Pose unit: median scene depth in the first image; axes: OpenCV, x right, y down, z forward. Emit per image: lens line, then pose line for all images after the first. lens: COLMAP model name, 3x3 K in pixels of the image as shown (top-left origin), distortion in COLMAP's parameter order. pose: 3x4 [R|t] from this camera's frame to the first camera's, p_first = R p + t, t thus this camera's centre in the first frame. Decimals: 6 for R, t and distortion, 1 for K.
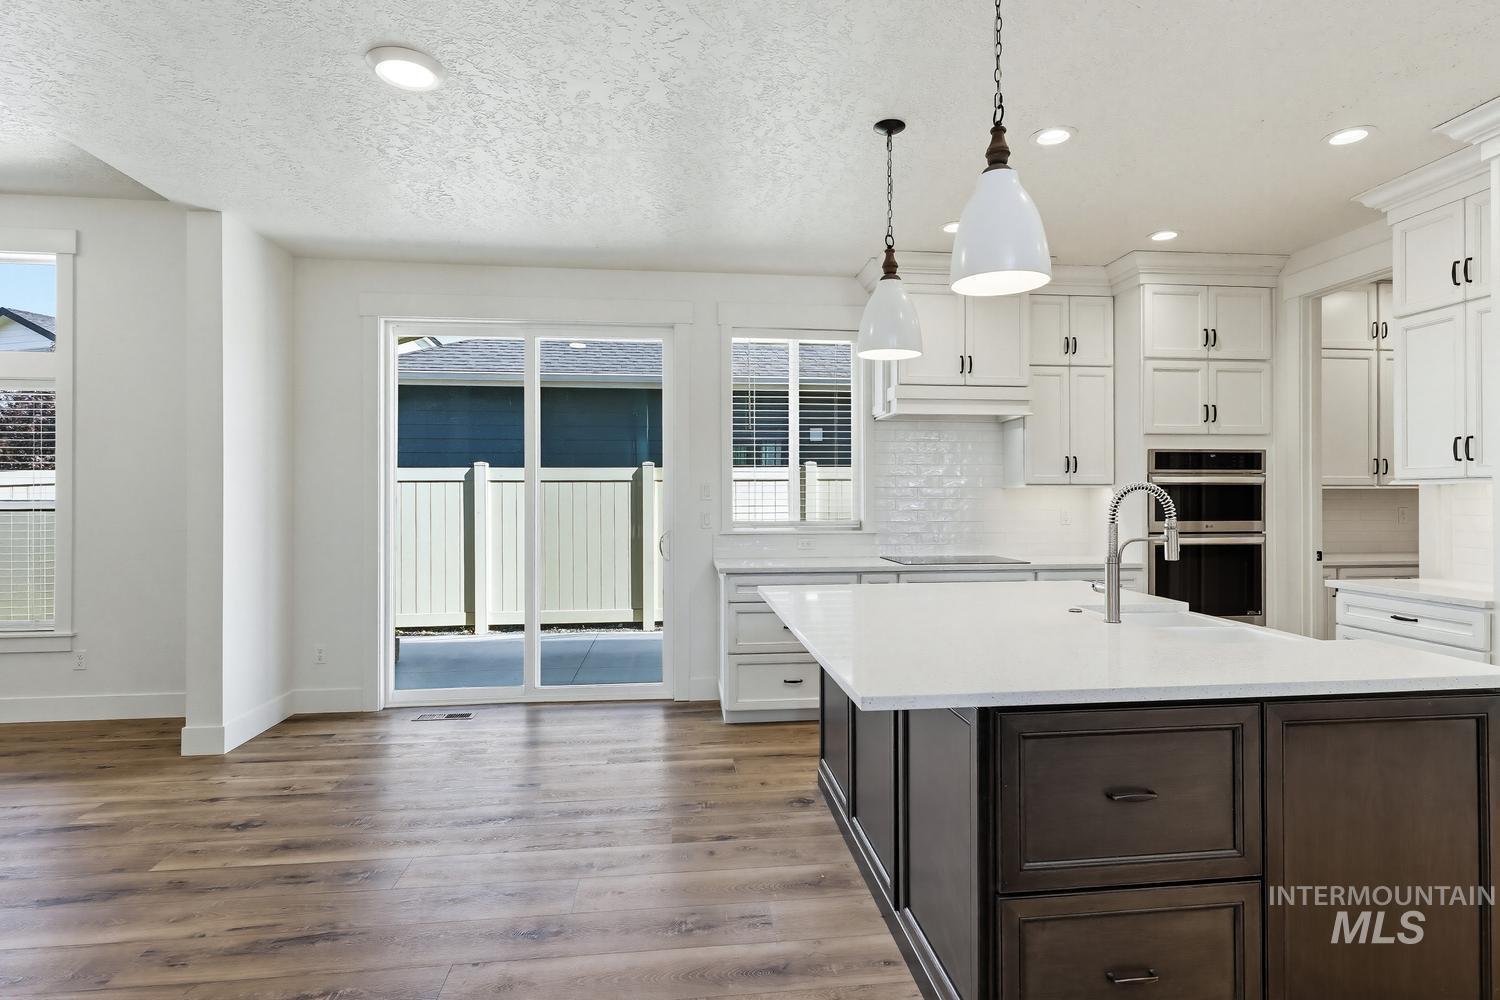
lens RADIAL K [[769.8, 0, 756.4], [0, 769.8, 497.4], [0, 0, 1]] dist [0.000656, -0.000249]
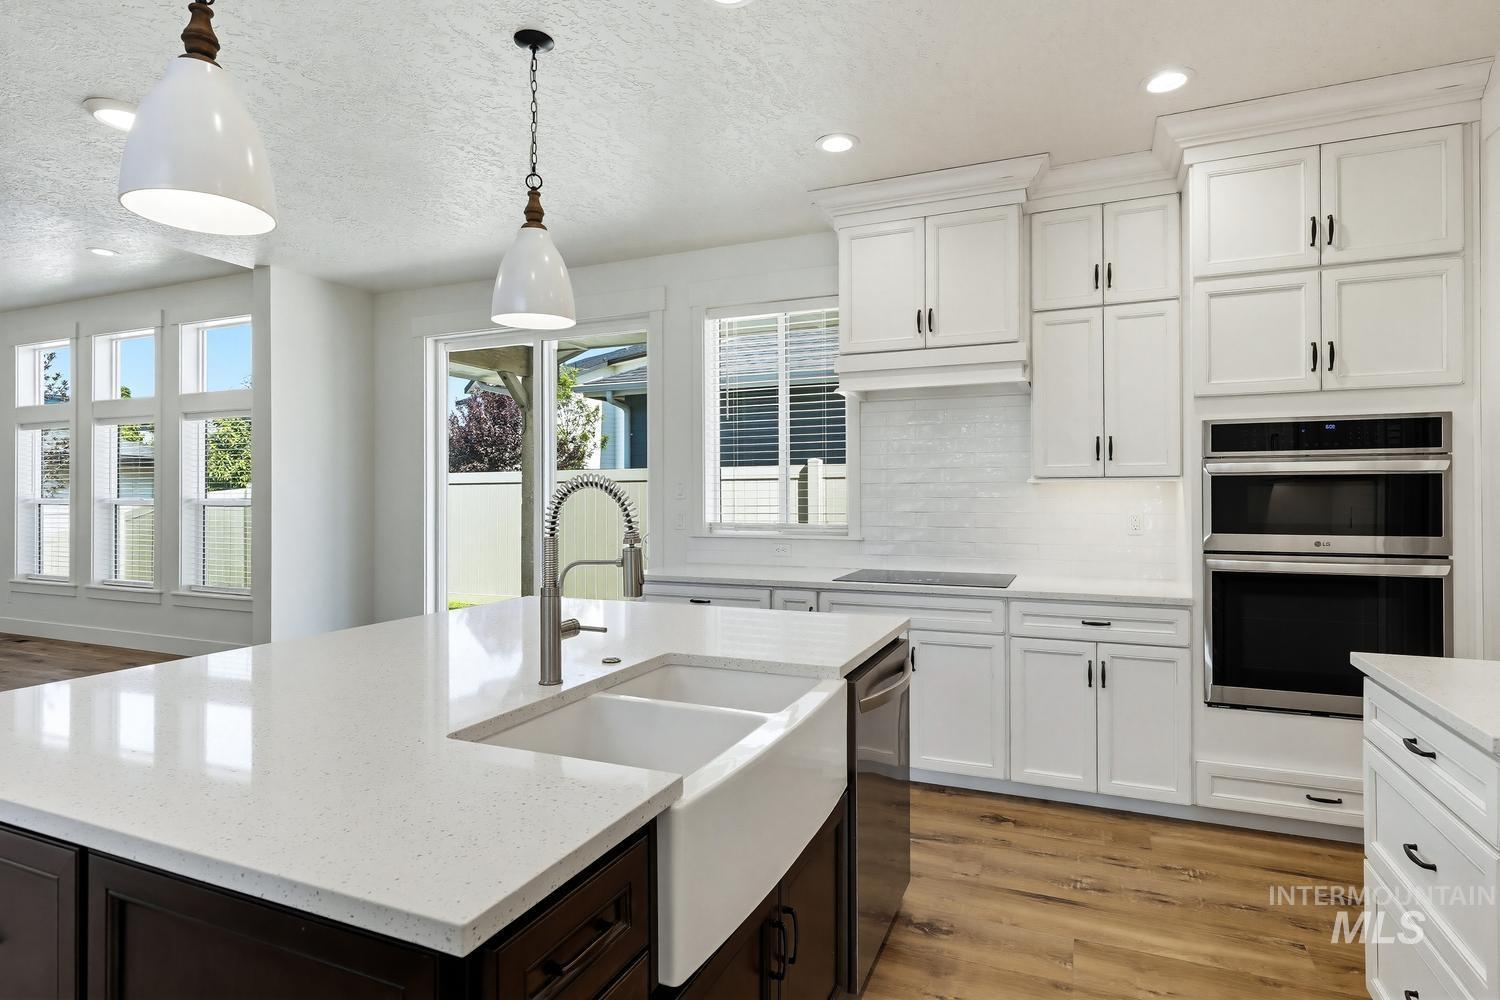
lens RADIAL K [[769.8, 0, 756.4], [0, 769.8, 497.4], [0, 0, 1]] dist [0.000656, -0.000249]
pose [[0.874576, -0.000496, -0.484889, 0.494031], [0.001440, 0.999998, 0.001575, -0.000338], [0.484887, -0.002076, 0.874574, 0.258987]]
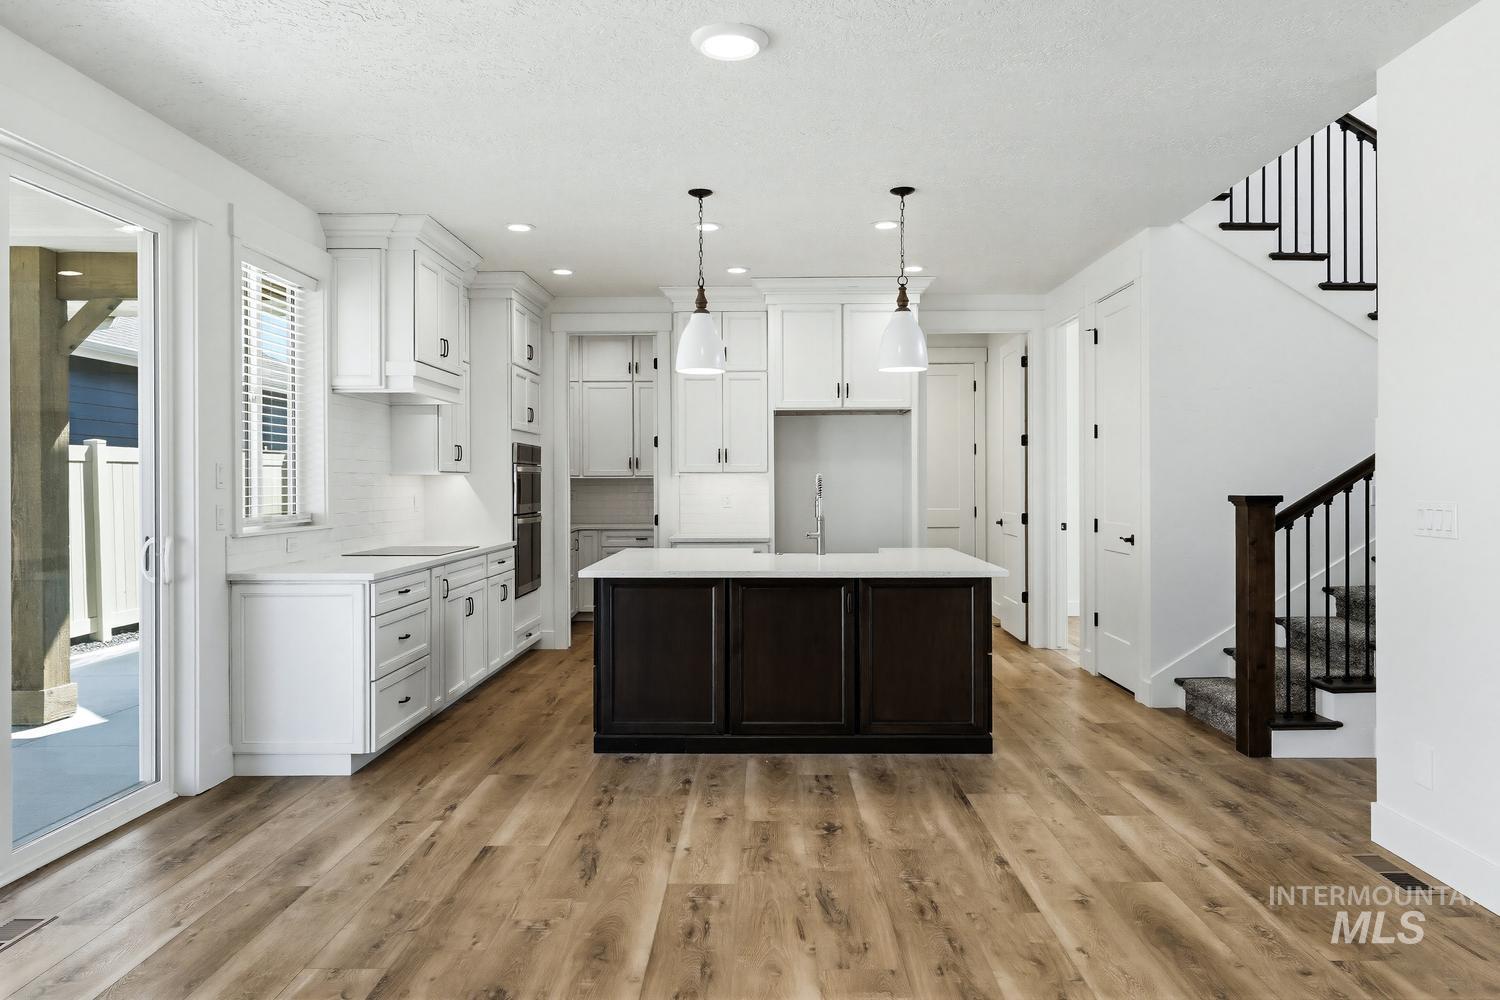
lens RADIAL K [[1027.4, 0, 742.7], [0, 1027.4, 492.4], [0, 0, 1]] dist [0.000477, -0.001113]
pose [[0.133493, -0.006987, 0.991025, -0.972040], [0.003202, 0.999973, 0.006619, 0.002949], [-0.991045, 0.002290, 0.133512, 0.453166]]
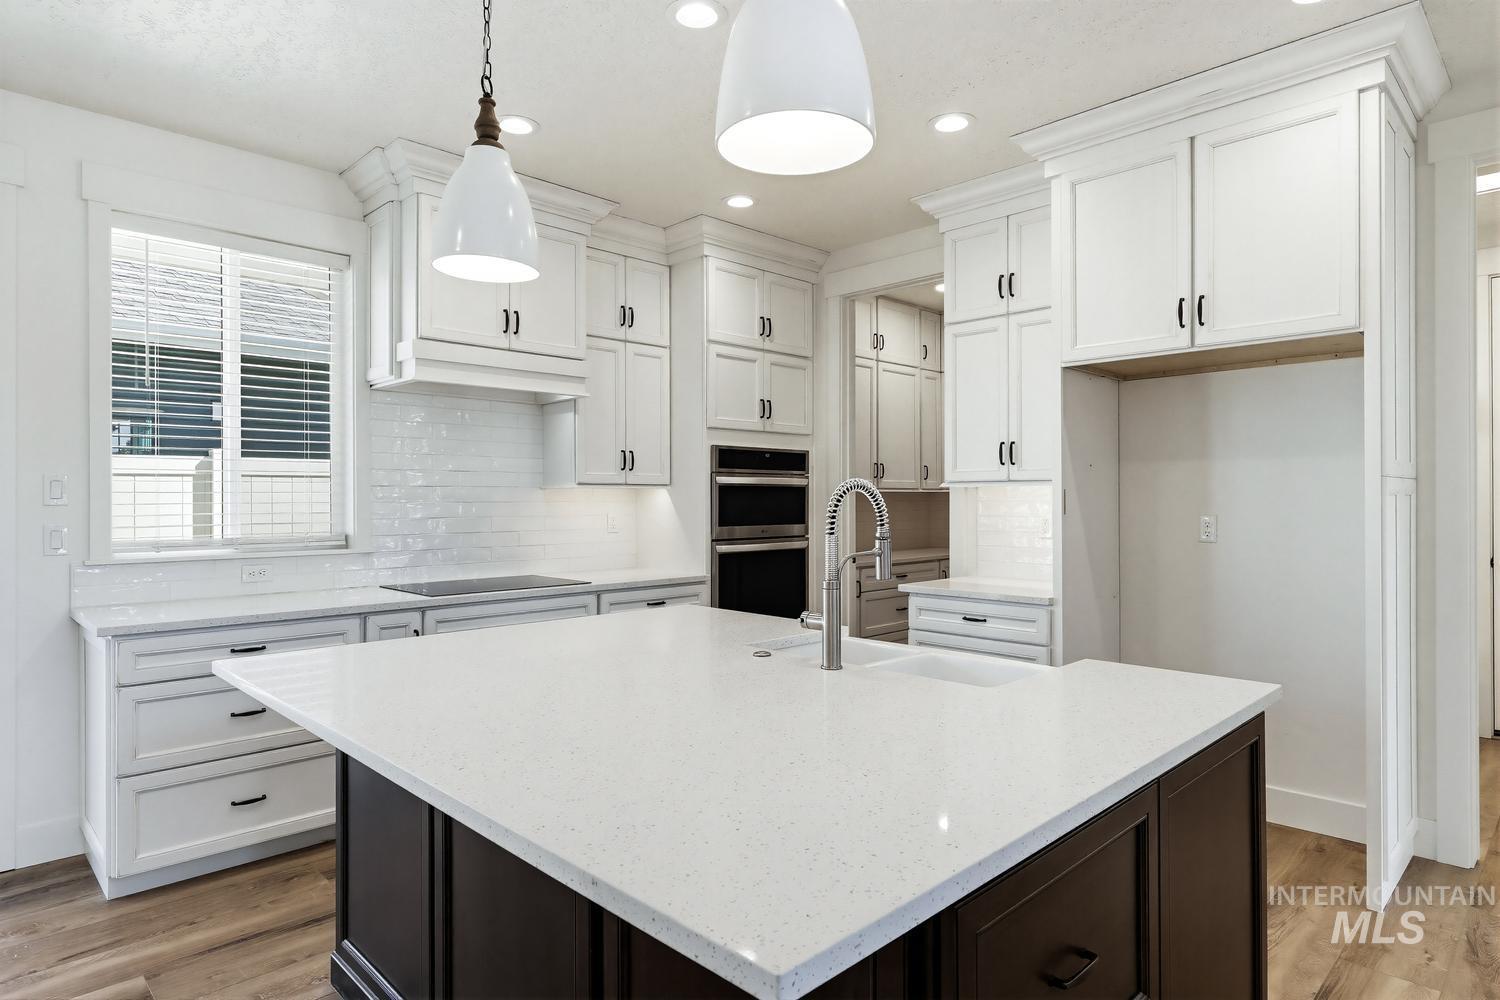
lens RADIAL K [[848.5, 0, 754.0], [0, 848.5, 501.1], [0, 0, 1]] dist [0.002842, 0.000918]
pose [[0.785841, -0.002097, 0.618425, -0.051660], [0.001631, 0.999998, 0.001319, 0.000010], [-0.618427, -0.000028, 0.785843, 0.208892]]
